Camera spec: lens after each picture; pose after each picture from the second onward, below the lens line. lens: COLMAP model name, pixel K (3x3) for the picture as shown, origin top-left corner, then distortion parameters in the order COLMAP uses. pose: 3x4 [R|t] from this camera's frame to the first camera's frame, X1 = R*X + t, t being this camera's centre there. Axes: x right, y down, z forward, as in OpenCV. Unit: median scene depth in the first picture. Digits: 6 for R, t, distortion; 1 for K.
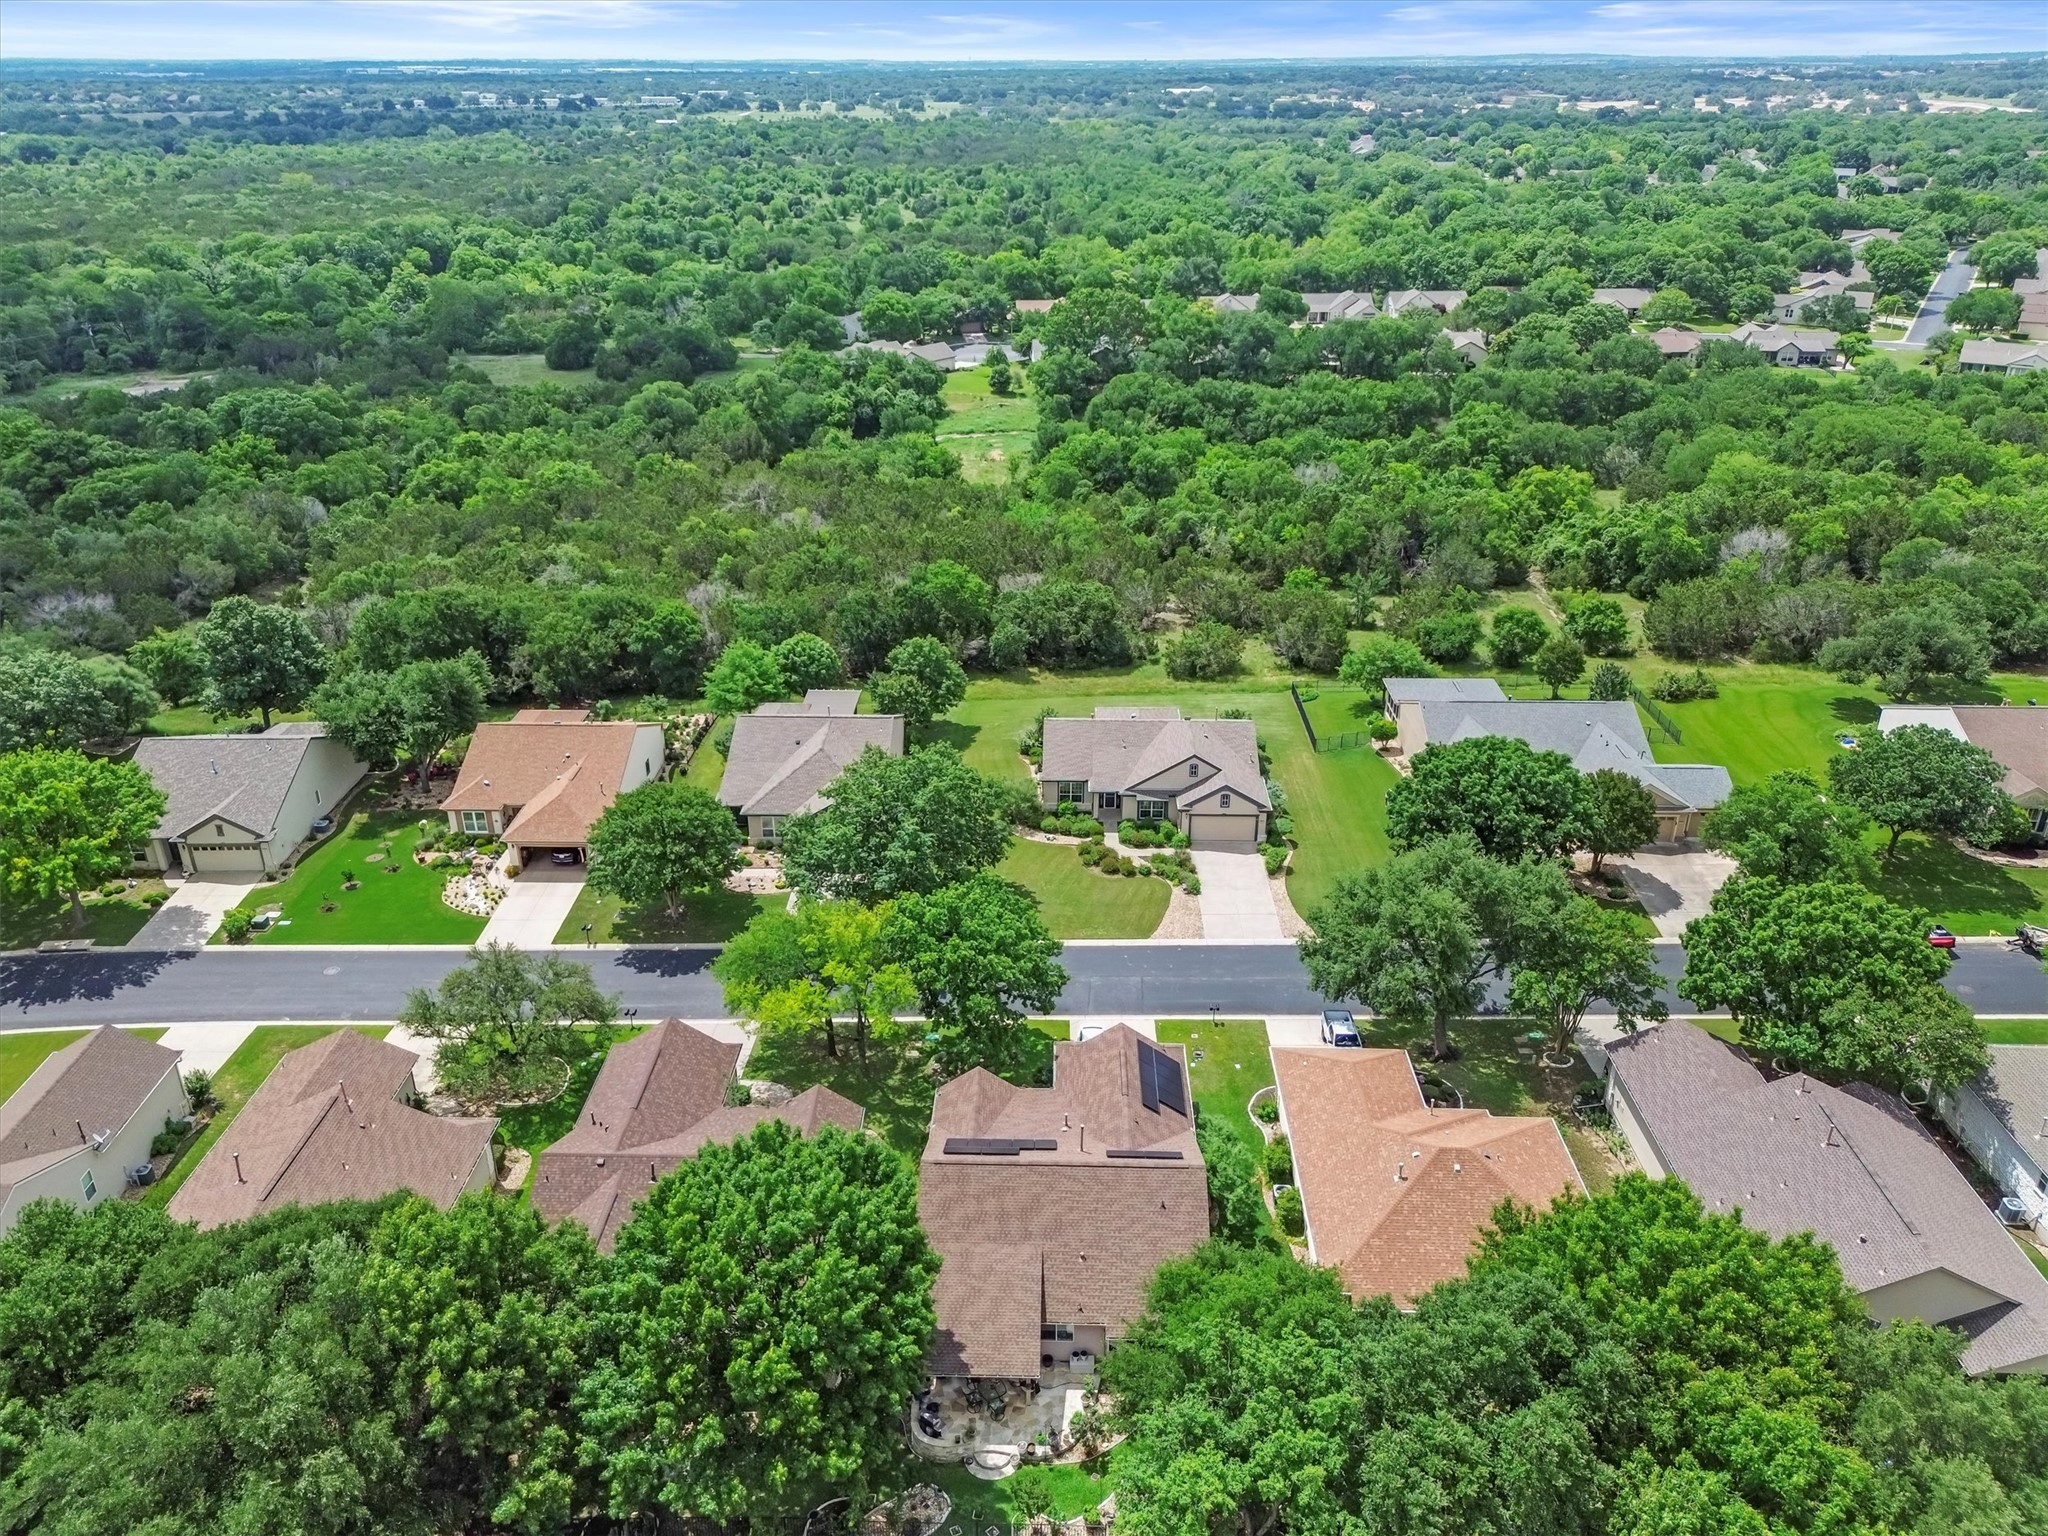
lens RADIAL K [[1451.8, 0, 1059.4], [0, 1451.8, 766.7], [0, 0, 1]] dist [0.069988, -0.057923]
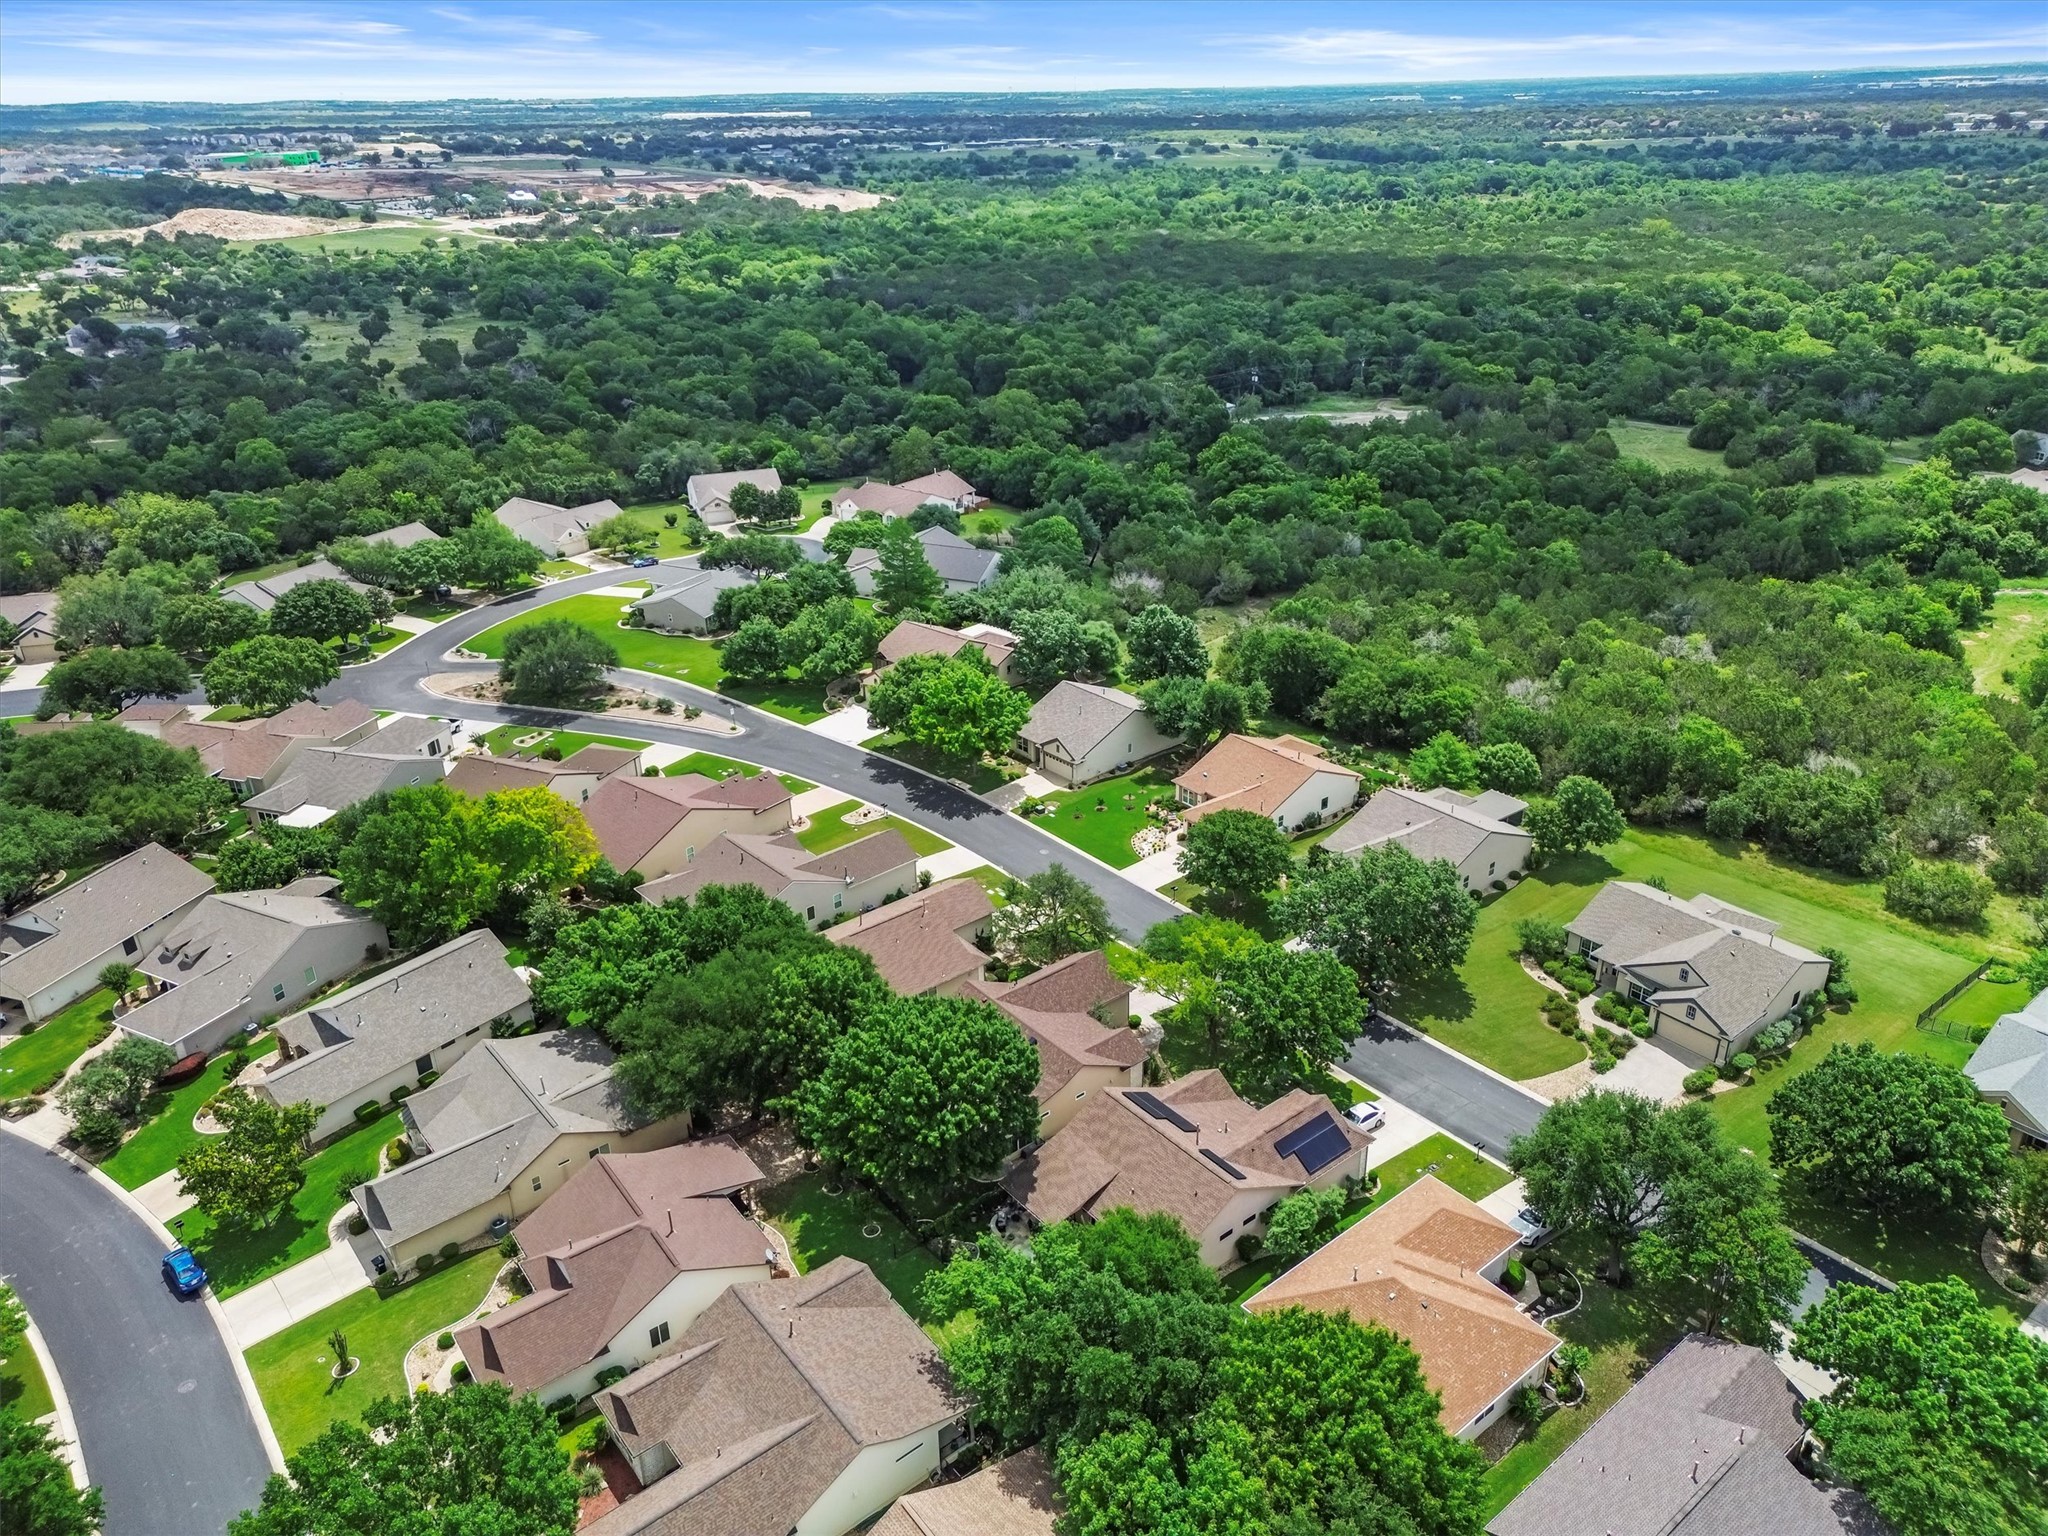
lens RADIAL K [[1451.8, 0, 1059.4], [0, 1451.8, 766.7], [0, 0, 1]] dist [0.069988, -0.057923]
pose [[0.637657, 0.313670, -0.703565, 0.504952], [-0.315950, 0.939479, 0.132494, -0.137091], [0.702544, 0.137805, 0.698170, -0.081548]]
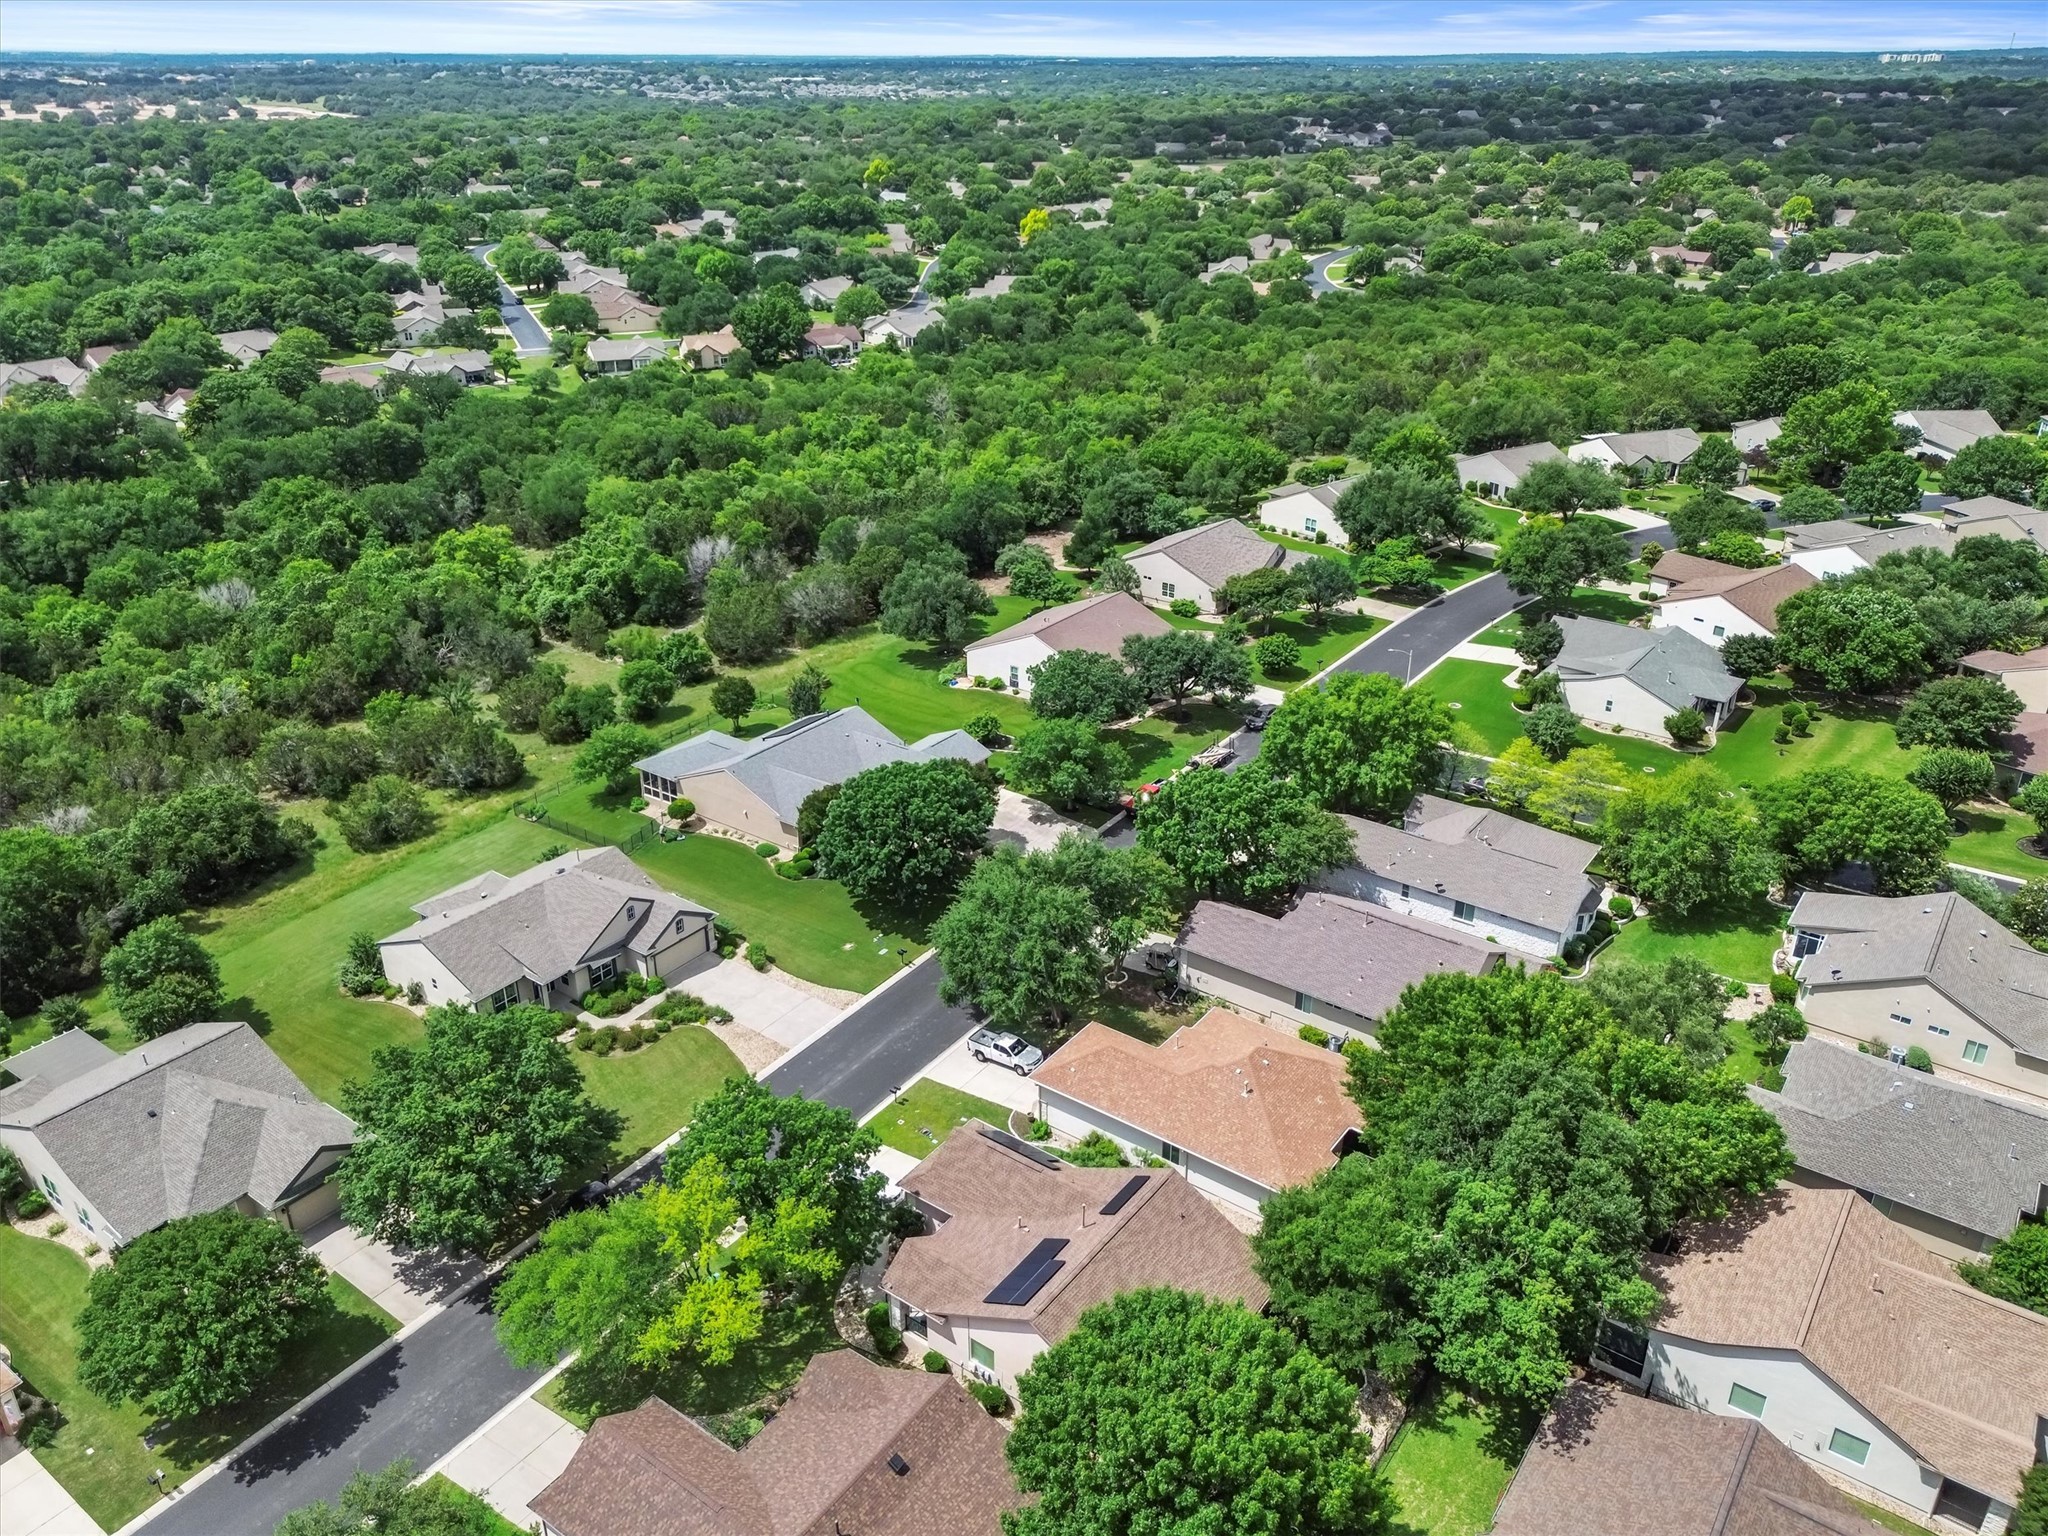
lens RADIAL K [[1459.0, 0, 1024.0], [0, 1459.0, 768.0], [0, 0, 1]] dist [0.068101, -0.066445]
pose [[0.582381, -0.350003, 0.733710, -0.428348], [0.351194, 0.922319, 0.161217, -0.149512], [-0.733141, 0.163785, 0.660060, 0.161701]]
